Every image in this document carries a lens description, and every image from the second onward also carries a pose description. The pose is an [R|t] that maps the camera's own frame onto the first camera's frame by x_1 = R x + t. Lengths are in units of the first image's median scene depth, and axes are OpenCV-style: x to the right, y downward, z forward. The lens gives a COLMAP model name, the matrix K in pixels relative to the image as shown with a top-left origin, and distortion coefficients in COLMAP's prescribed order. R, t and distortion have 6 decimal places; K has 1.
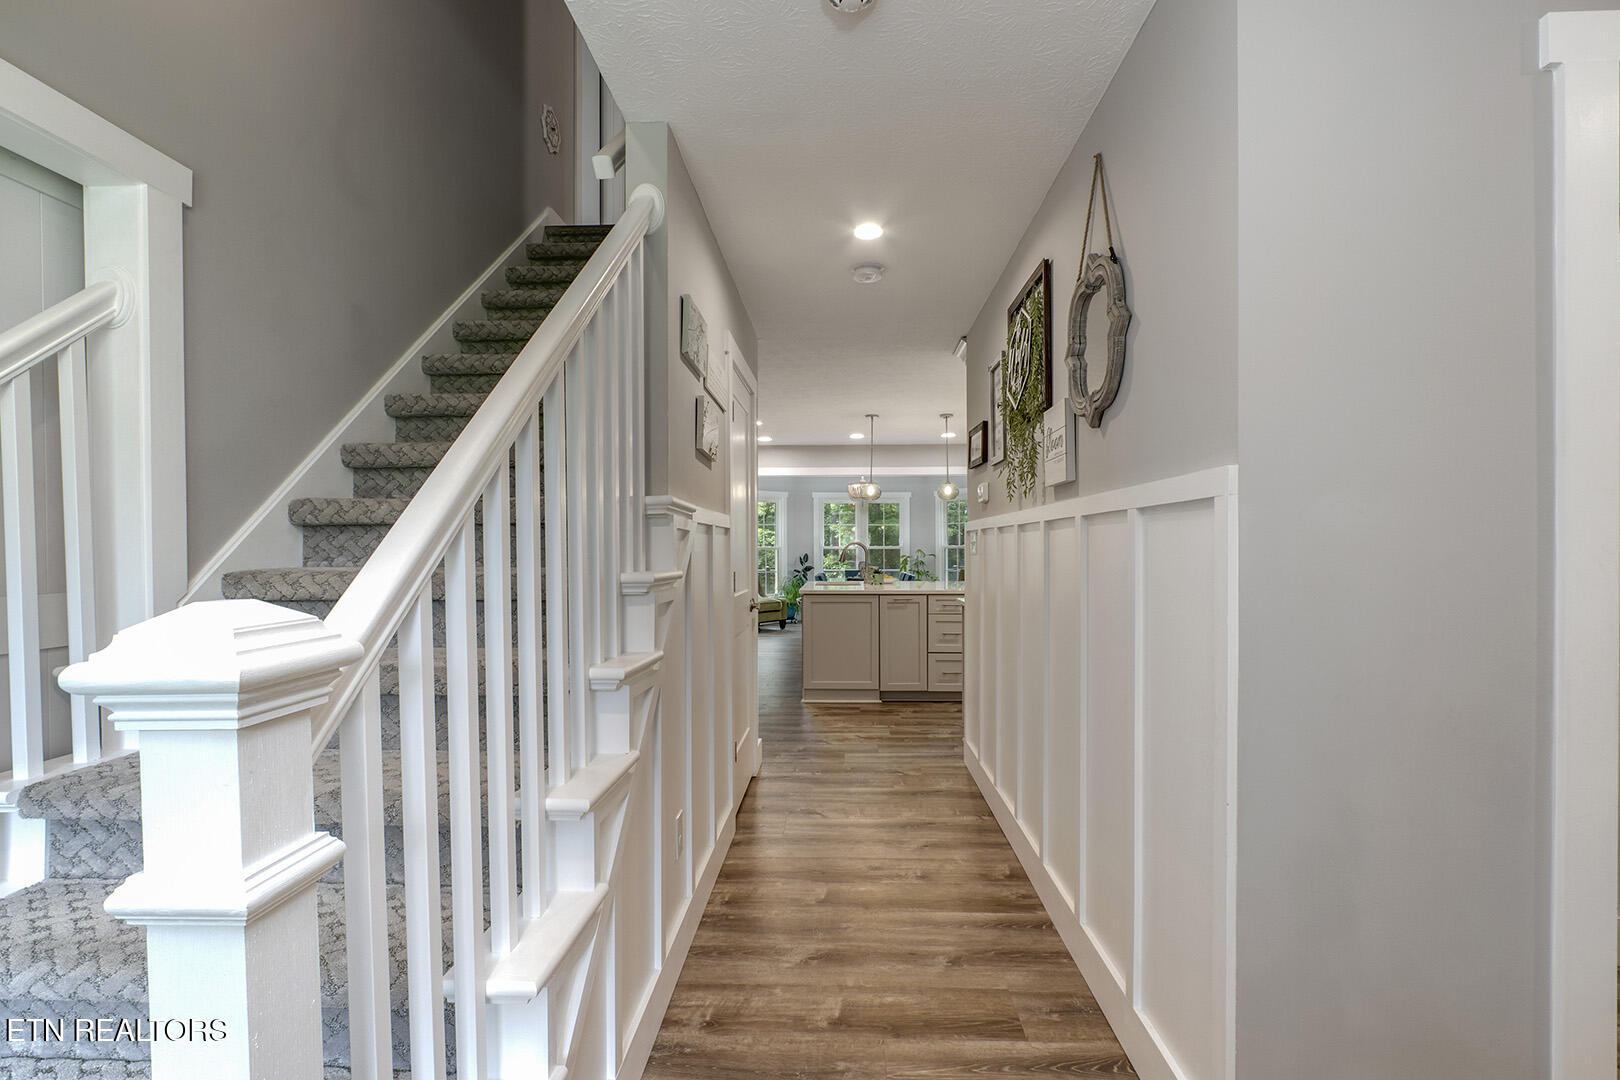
lens RADIAL K [[768.3, 0, 818.3], [0, 768.3, 551.9], [0, 0, 1]] dist [-0.001192, 0.007211]
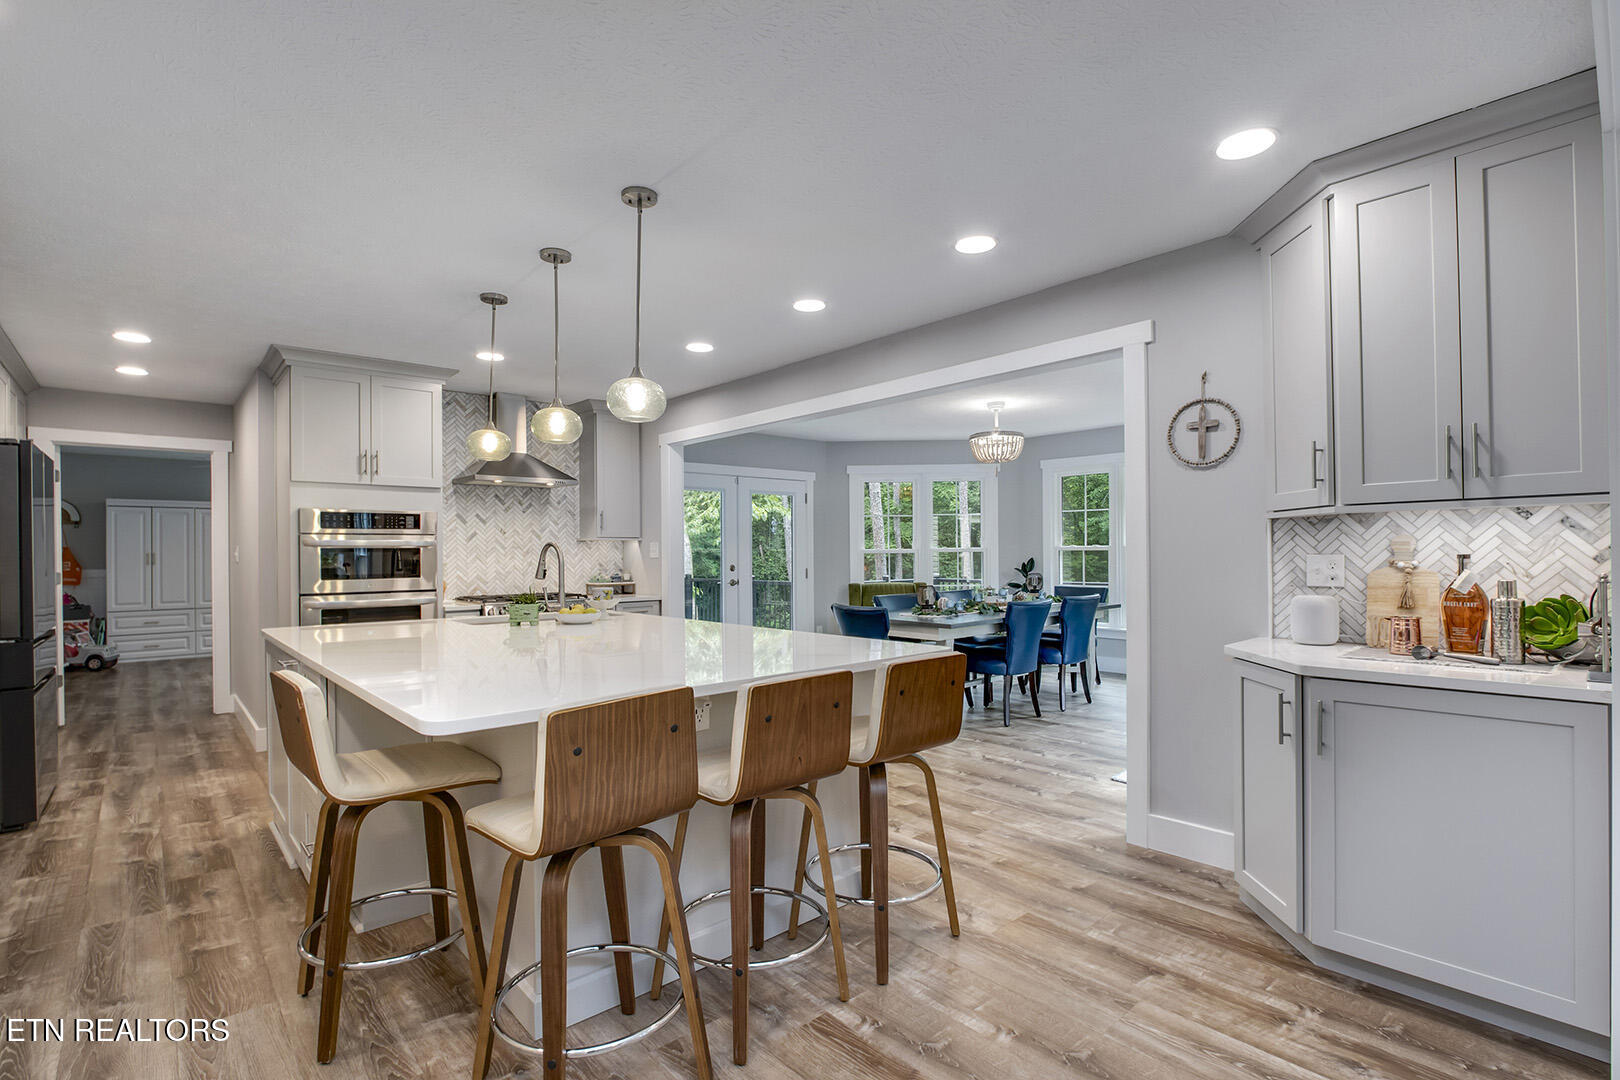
lens RADIAL K [[762.6, 0, 813.4], [0, 762.6, 549.3], [0, 0, 1]] dist [-0.012511, 0.000611]
pose [[0.691882, -0.004278, -0.721998, 1.762612], [0.003133, 0.999991, -0.002923, -0.017638], [0.722004, -0.000239, 0.691889, 2.398831]]
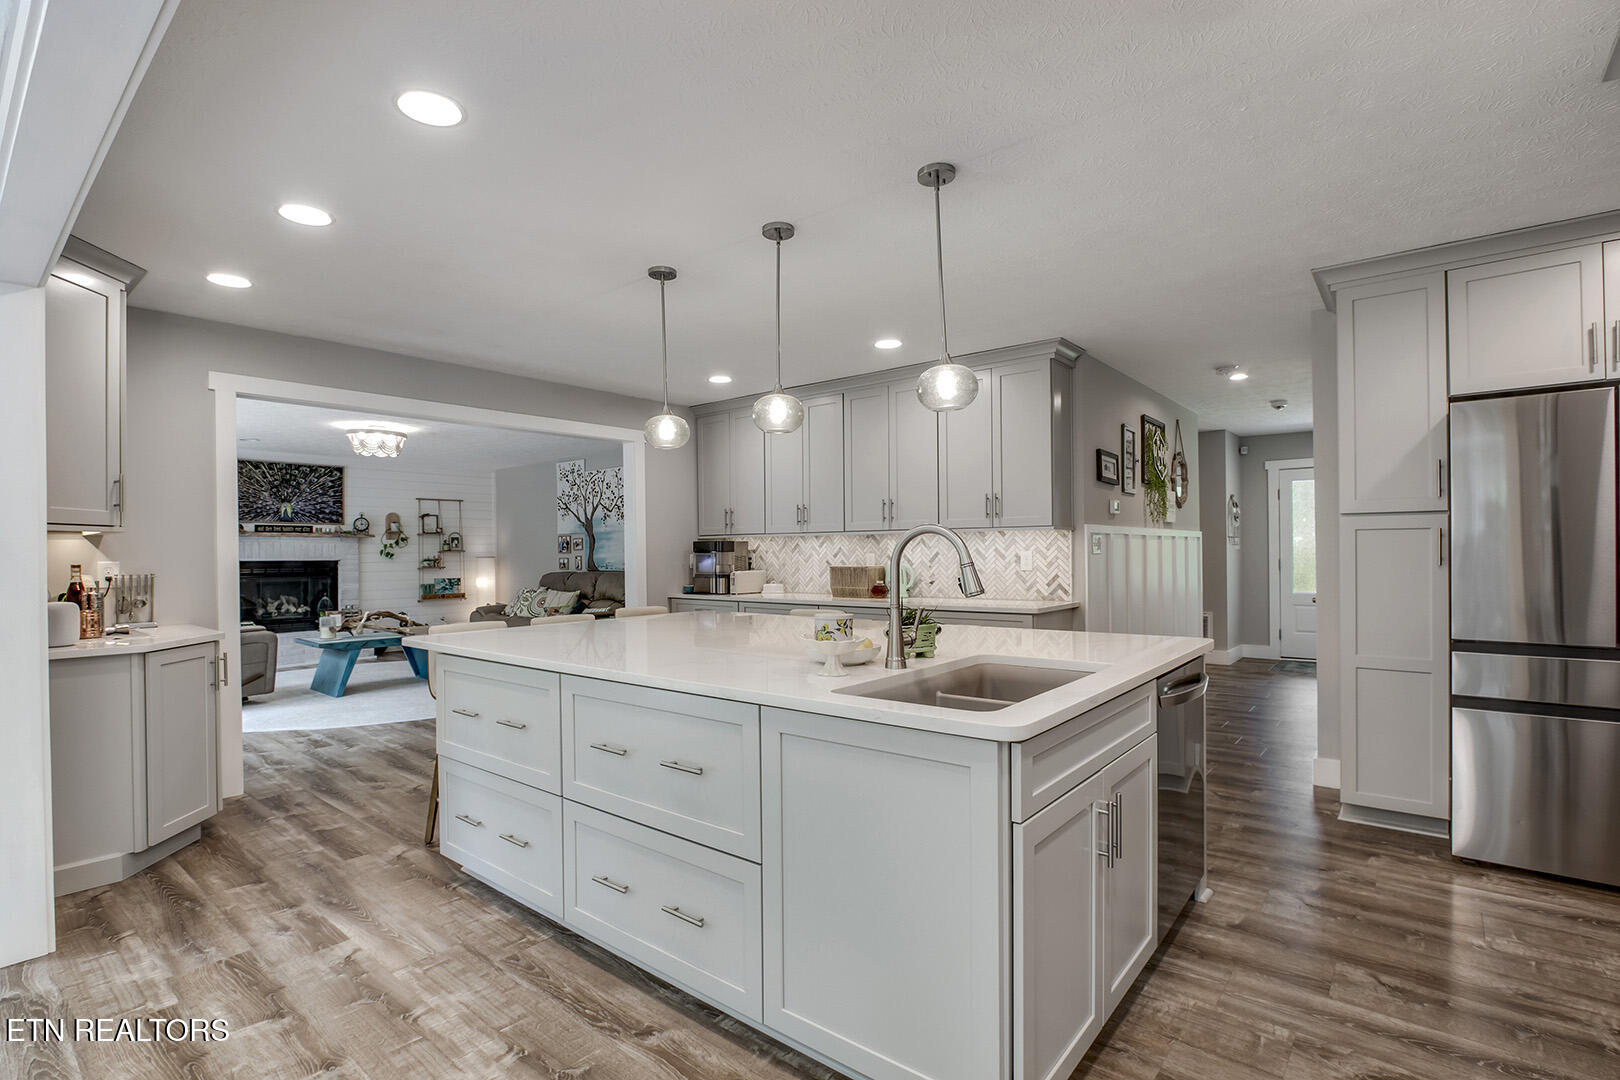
lens RADIAL K [[758.6, 0, 812.4], [0, 758.6, 552.6], [0, 0, 1]] dist [-0.019463, 0.000221]
pose [[-0.790942, 0.013428, 0.611744, -0.286834], [0.016897, 0.999857, -0.000101, -0.010130], [-0.611658, 0.010257, -0.791056, 3.934141]]
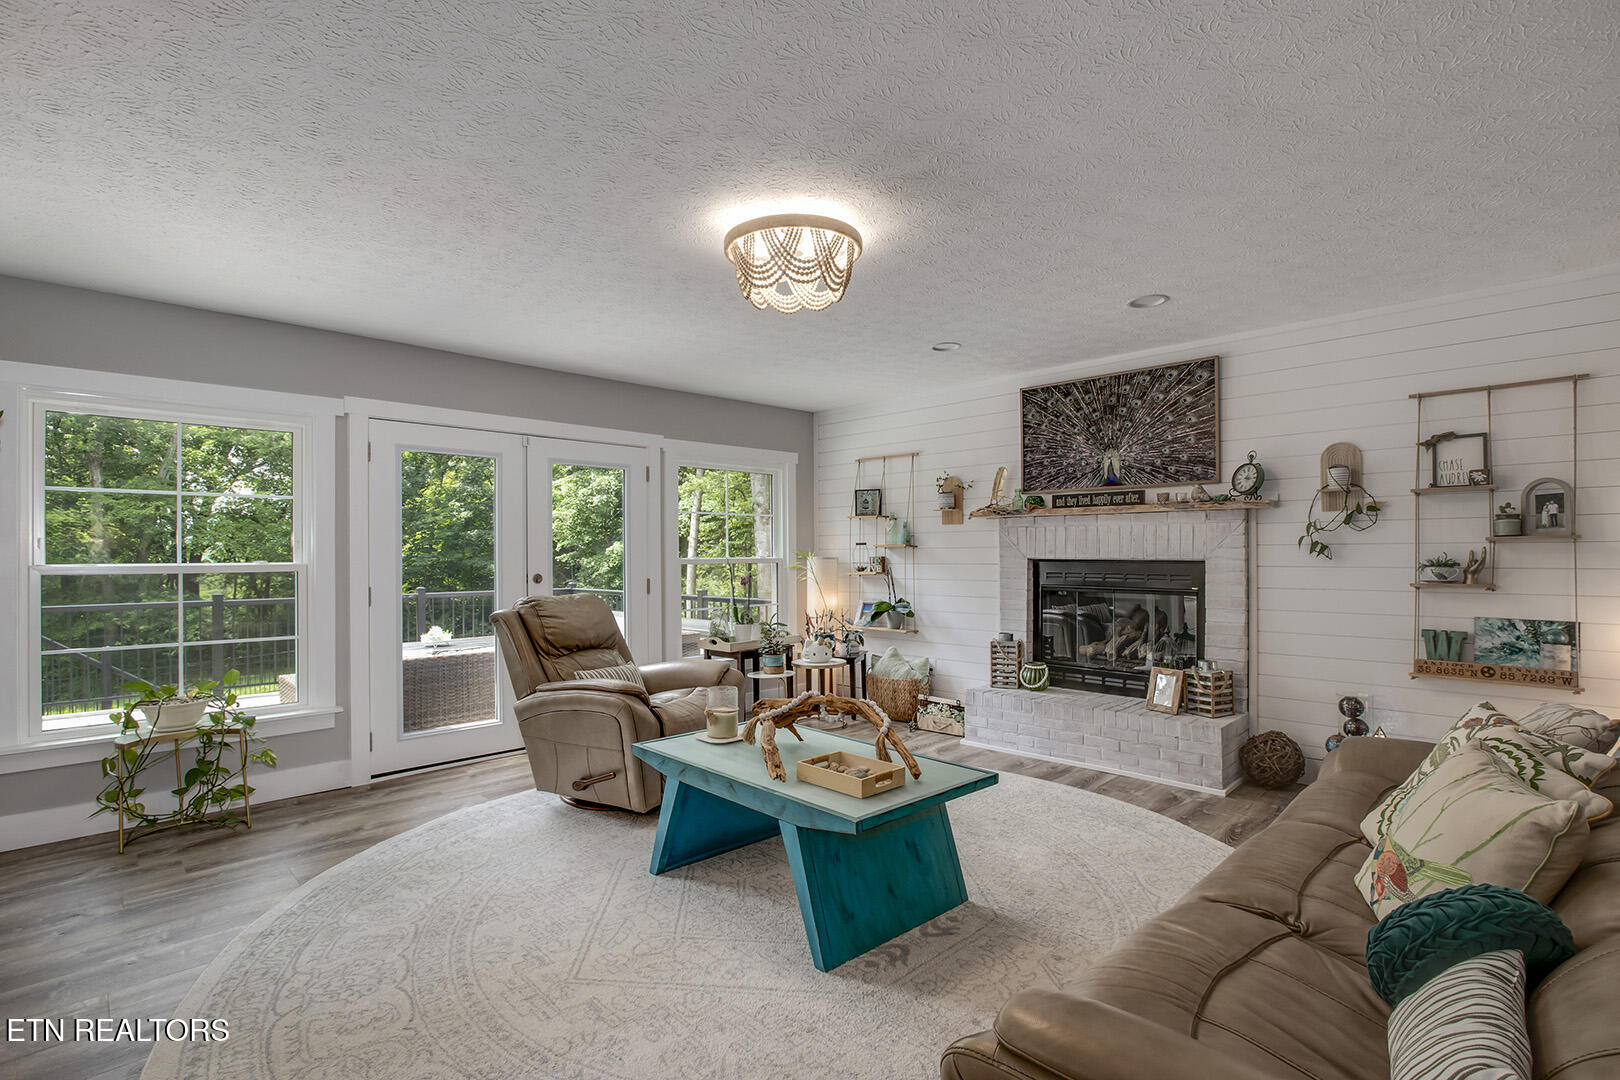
lens RADIAL K [[758.6, 0, 812.4], [0, 758.6, 552.6], [0, 0, 1]] dist [-0.019463, 0.000221]
pose [[0.683206, 0.004426, 0.730212, 2.135712], [0.003301, 0.999953, -0.009150, -0.017038], [-0.730218, 0.008662, 0.683159, 1.737404]]
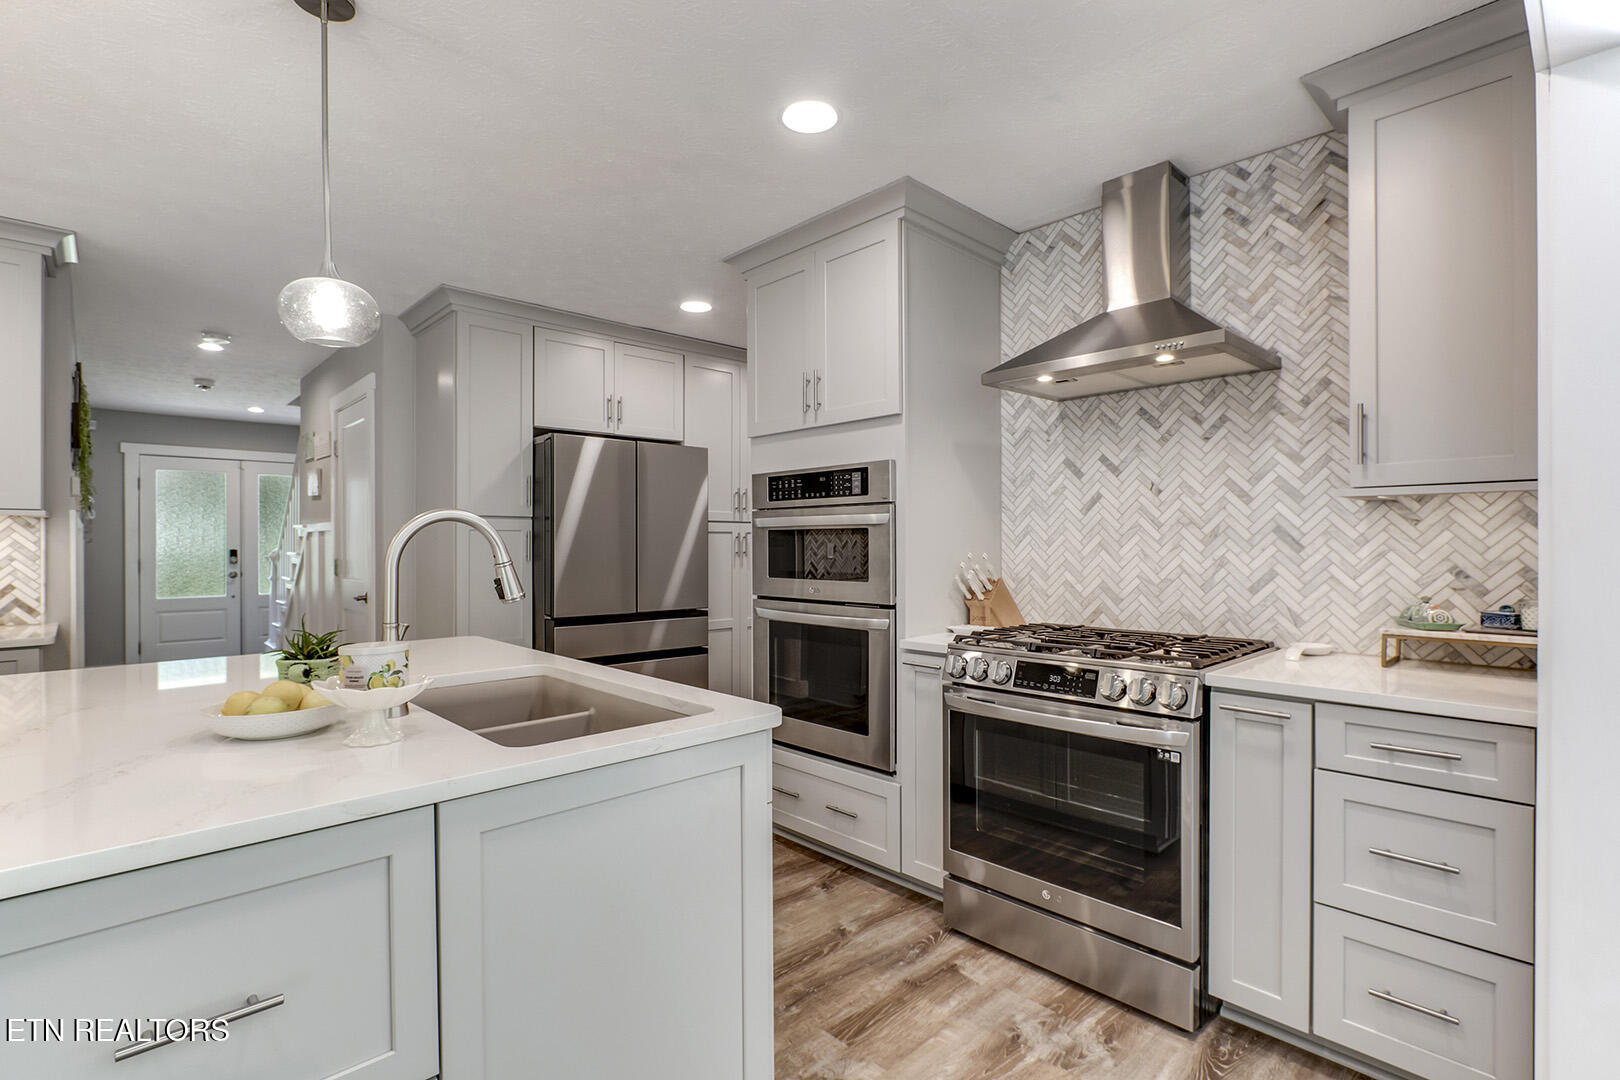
lens RADIAL K [[762.6, 0, 813.4], [0, 762.6, 549.3], [0, 0, 1]] dist [-0.012511, 0.000611]
pose [[-0.702470, 0.011025, -0.711628, 0.393624], [0.003670, 0.999923, 0.011869, -0.012004], [0.711704, 0.005726, -0.702456, 3.831726]]
